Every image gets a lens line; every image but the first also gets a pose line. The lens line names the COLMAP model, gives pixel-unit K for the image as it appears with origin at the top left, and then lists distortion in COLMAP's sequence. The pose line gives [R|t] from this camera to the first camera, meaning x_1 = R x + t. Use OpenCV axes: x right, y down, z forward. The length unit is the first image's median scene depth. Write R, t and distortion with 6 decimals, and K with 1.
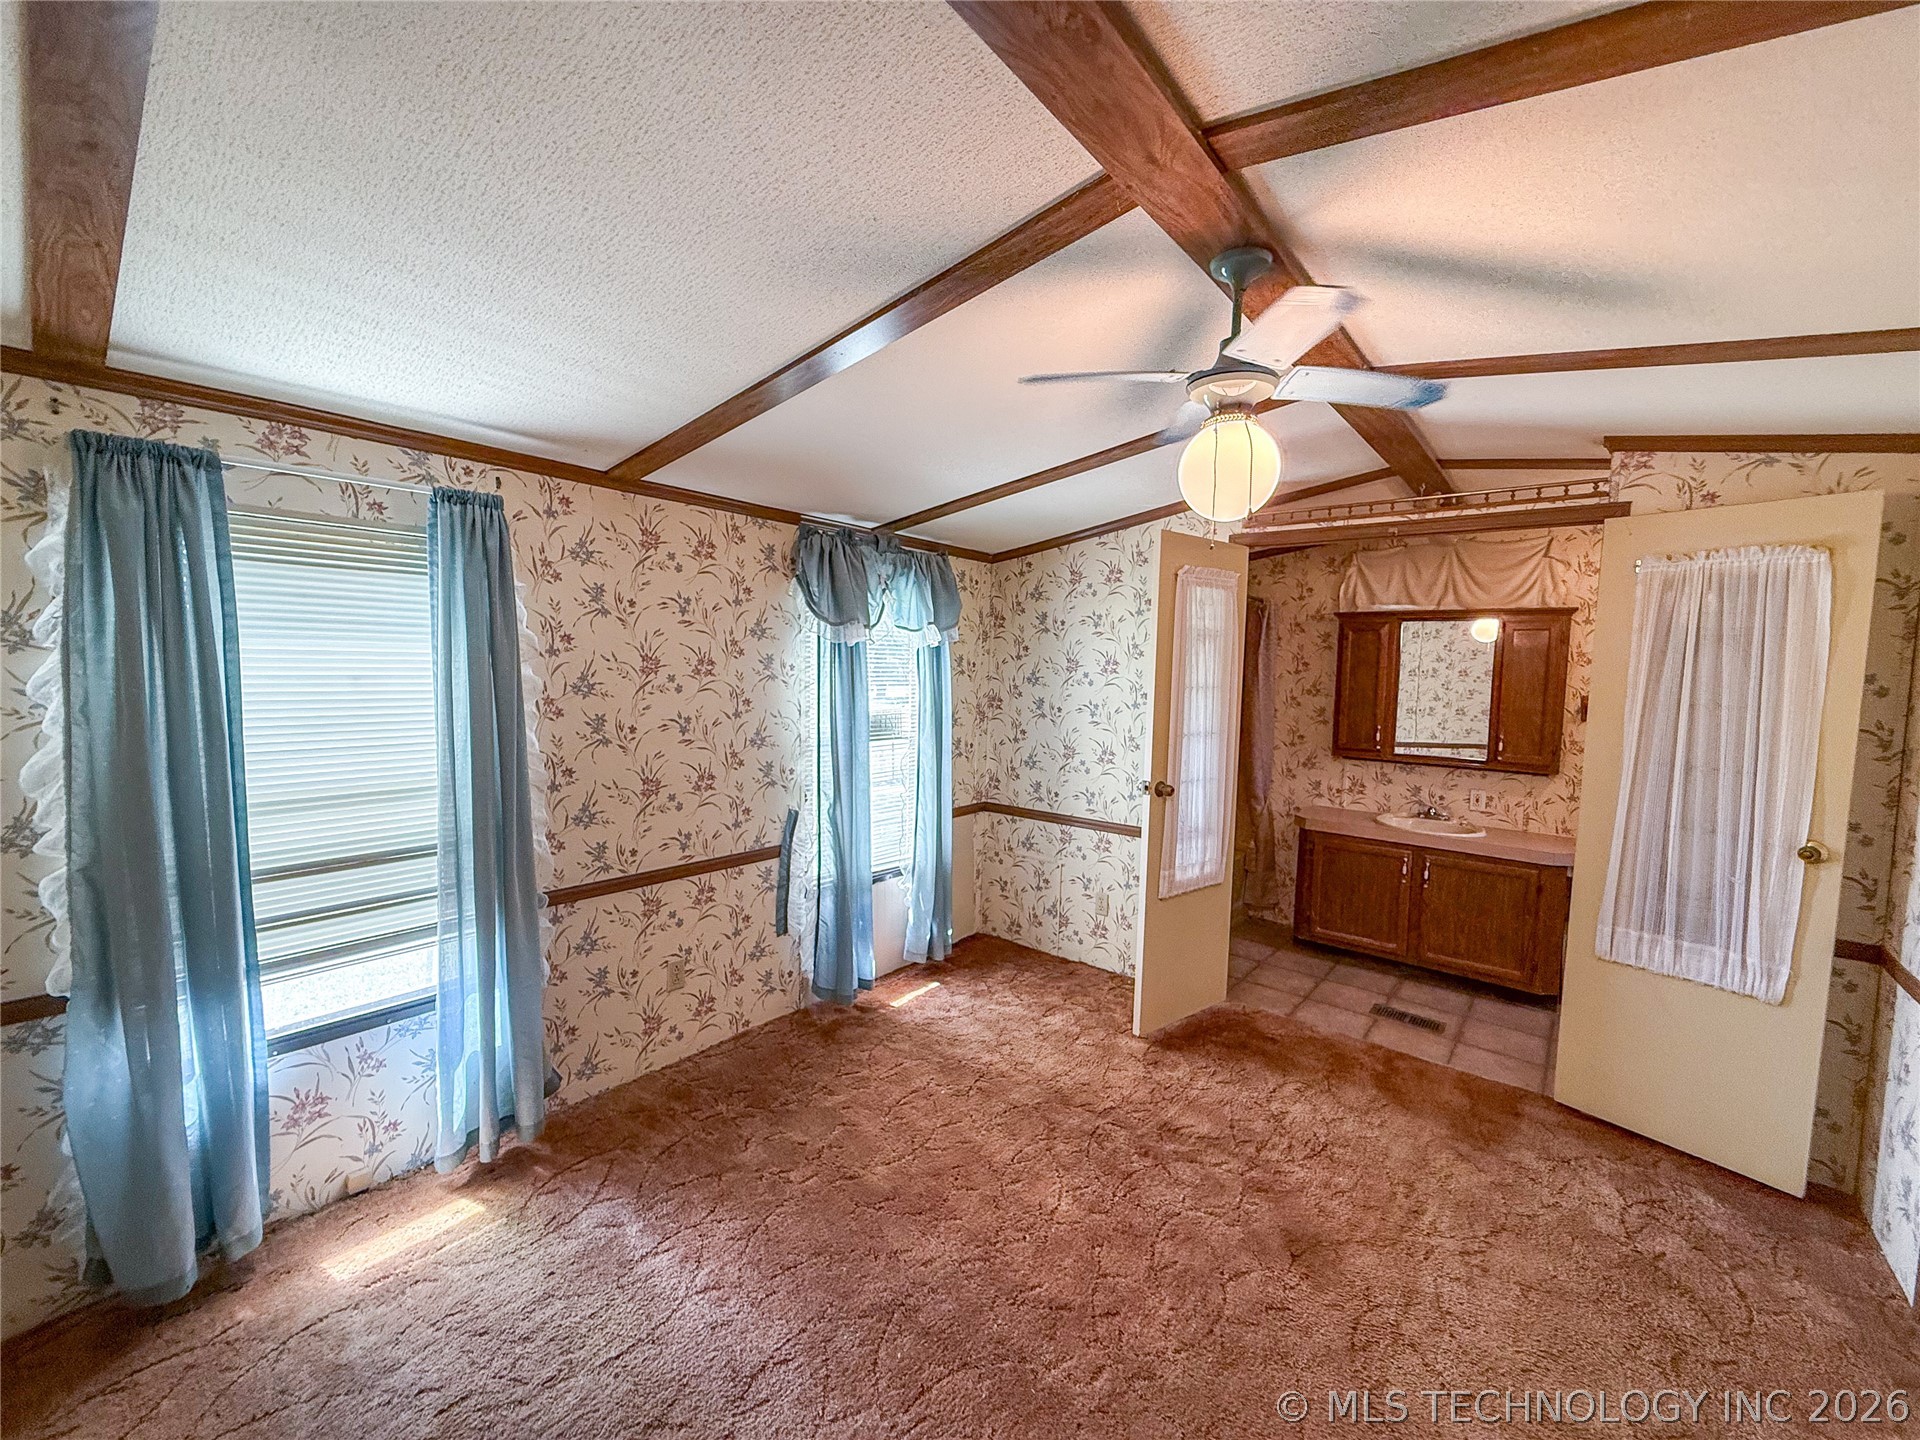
lens RADIAL K [[767.8, 0, 953.6], [0, 767.8, 720.9], [0, 0, 1]] dist [-0.000681, -0.000313]
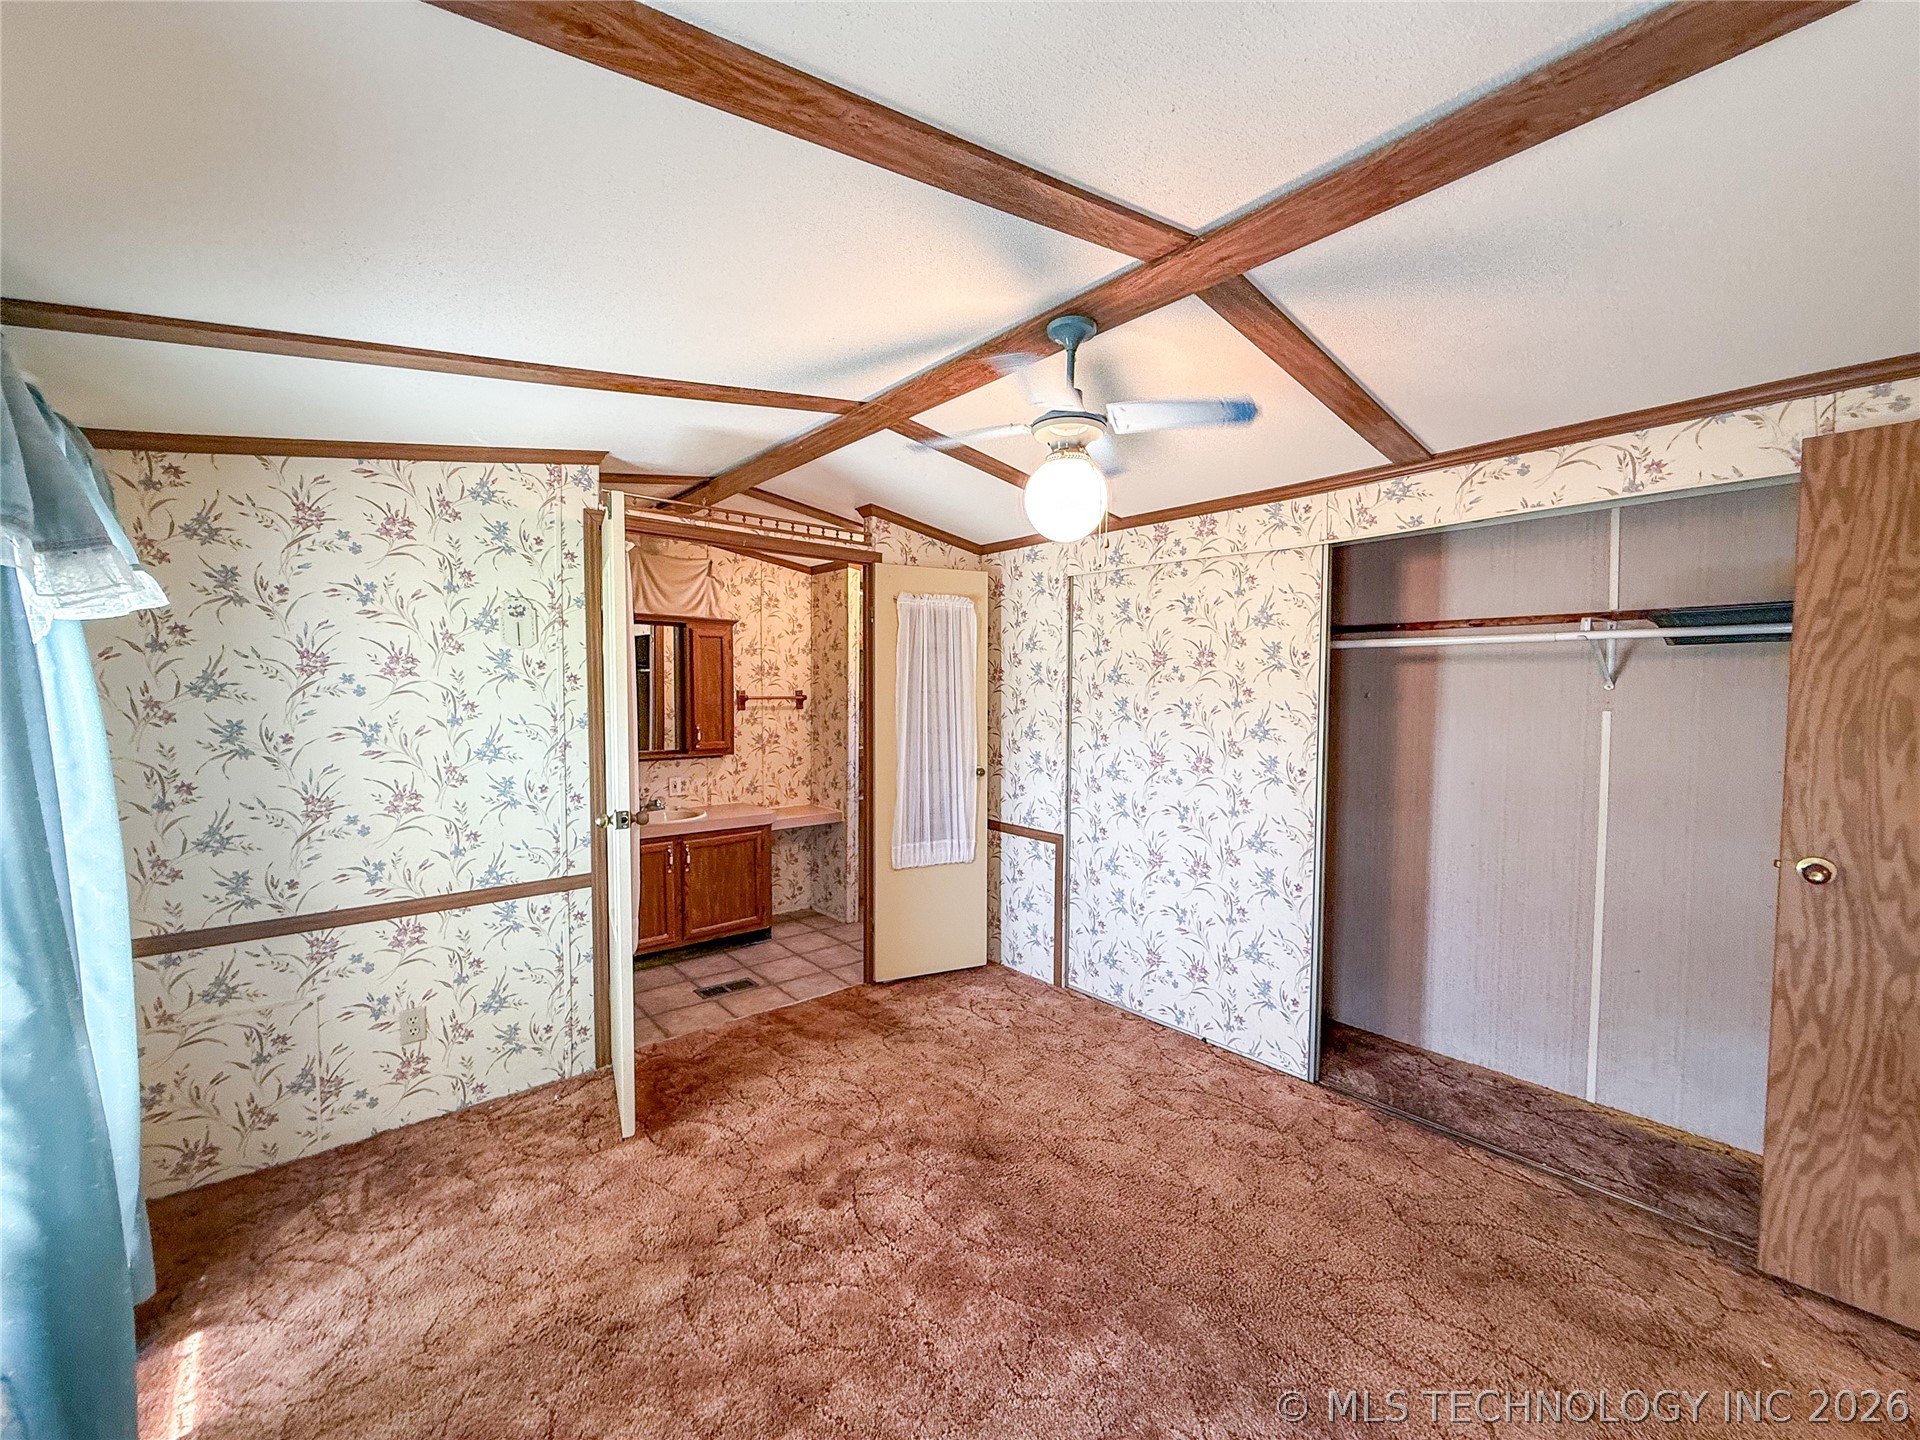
lens RADIAL K [[767.8, 0, 965.1], [0, 767.8, 721.8], [0, 0, 1]] dist [-0.000681, -0.000313]
pose [[0.169417, -0.068635, 0.983152, -0.361722], [0.067021, 0.996065, 0.057988, -0.028142], [-0.983263, 0.056068, 0.173350, 0.411250]]
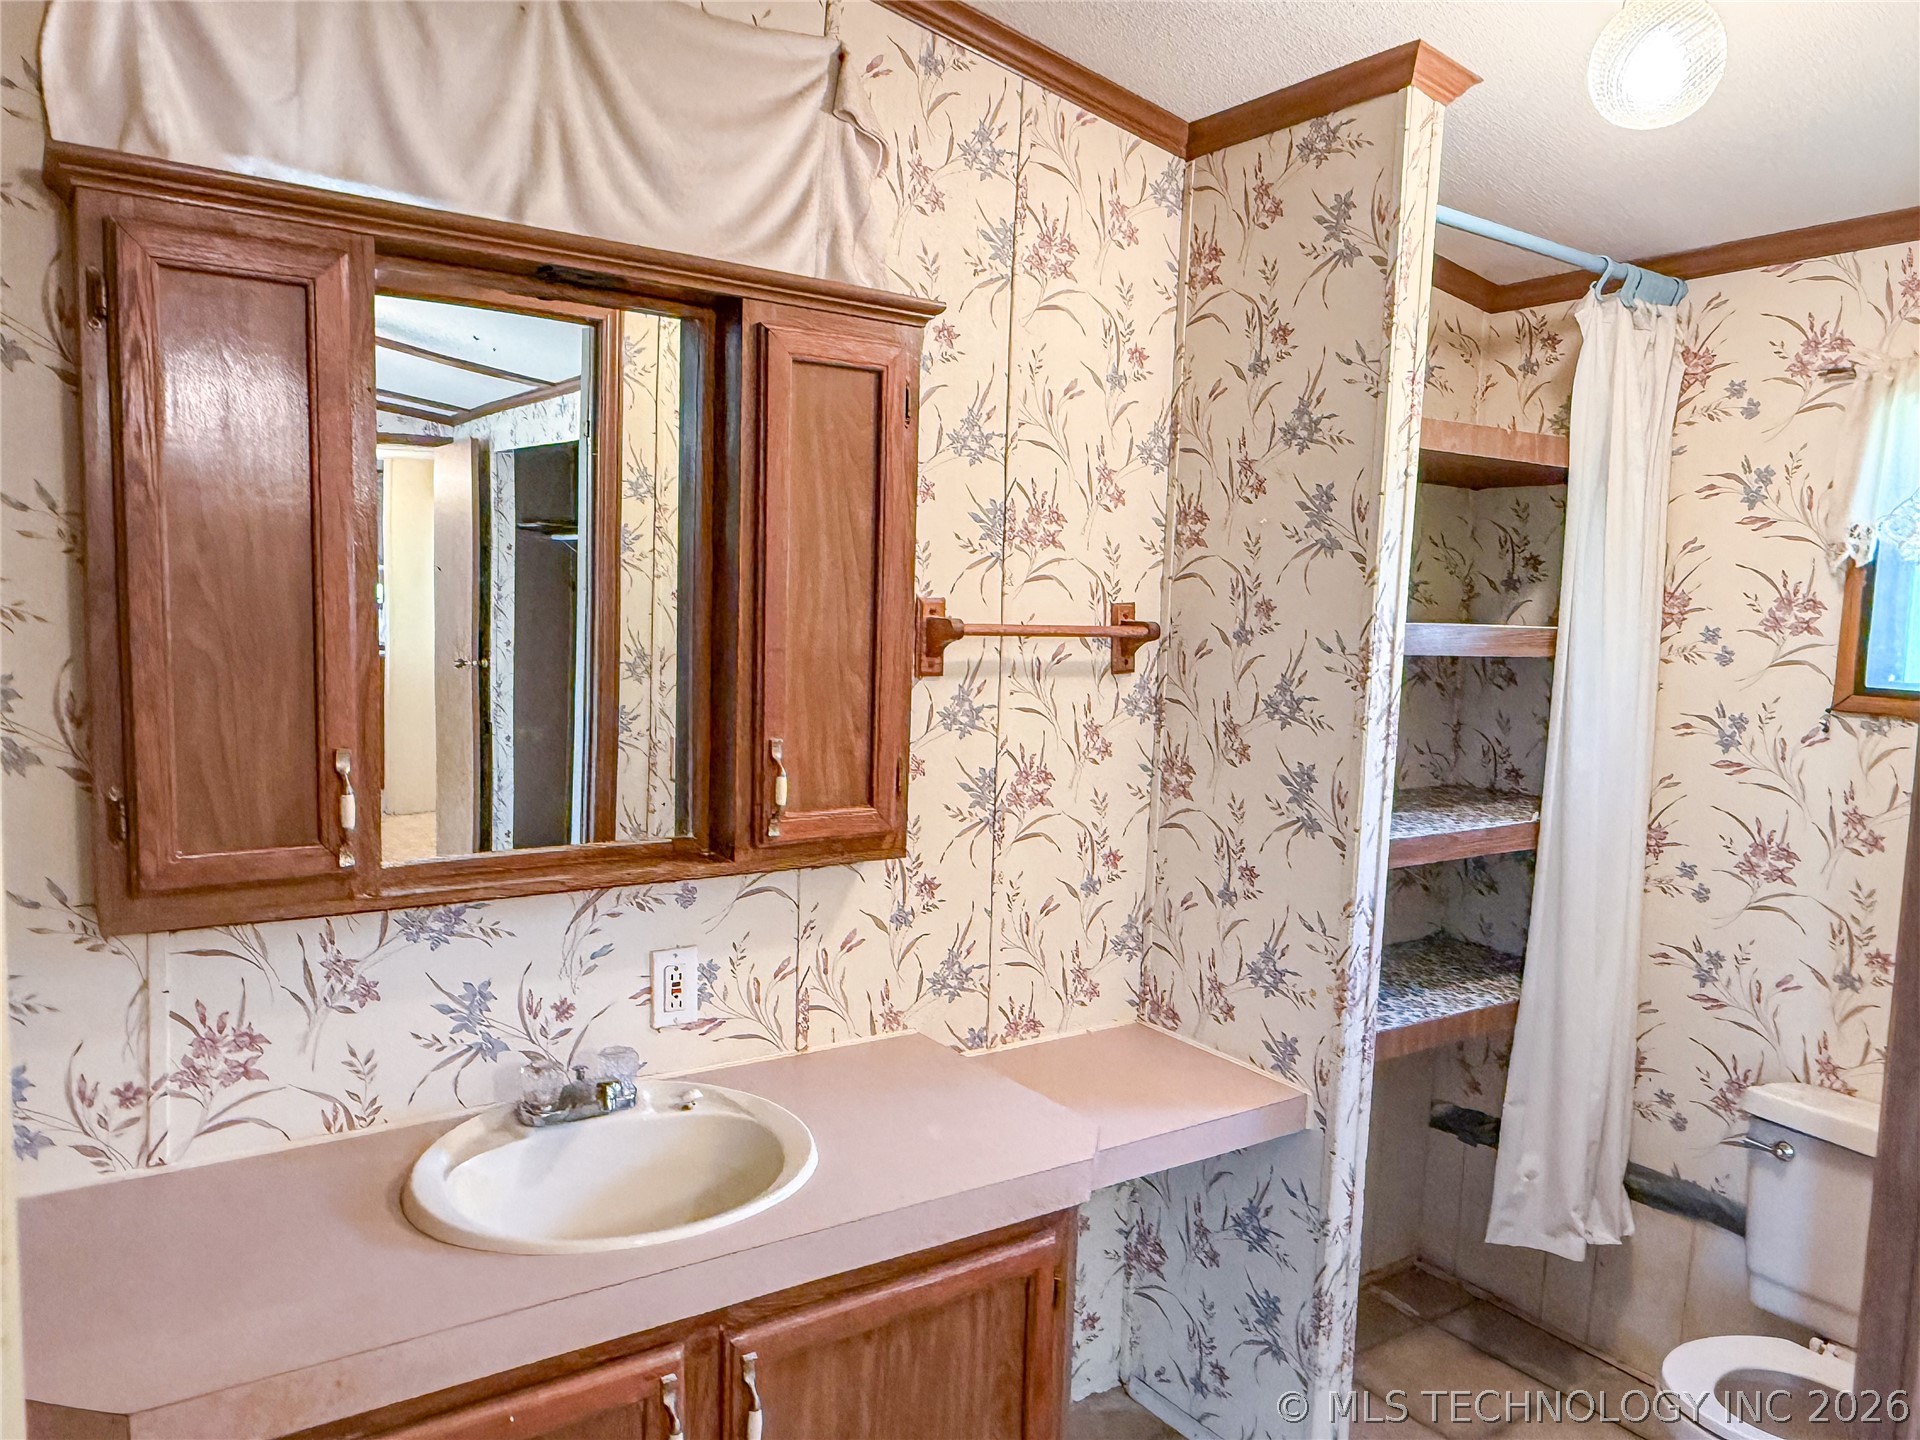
lens RADIAL K [[1347.0, 0, 950.9], [0, 1347.0, 717.1], [0, 0, 1]] dist [-0.009511, -0.004108]
pose [[0.284901, -0.105223, 0.952764, 0.285859], [0.042244, 0.994369, 0.097186, -0.035930], [-0.957626, 0.012560, 0.287742, 0.820926]]
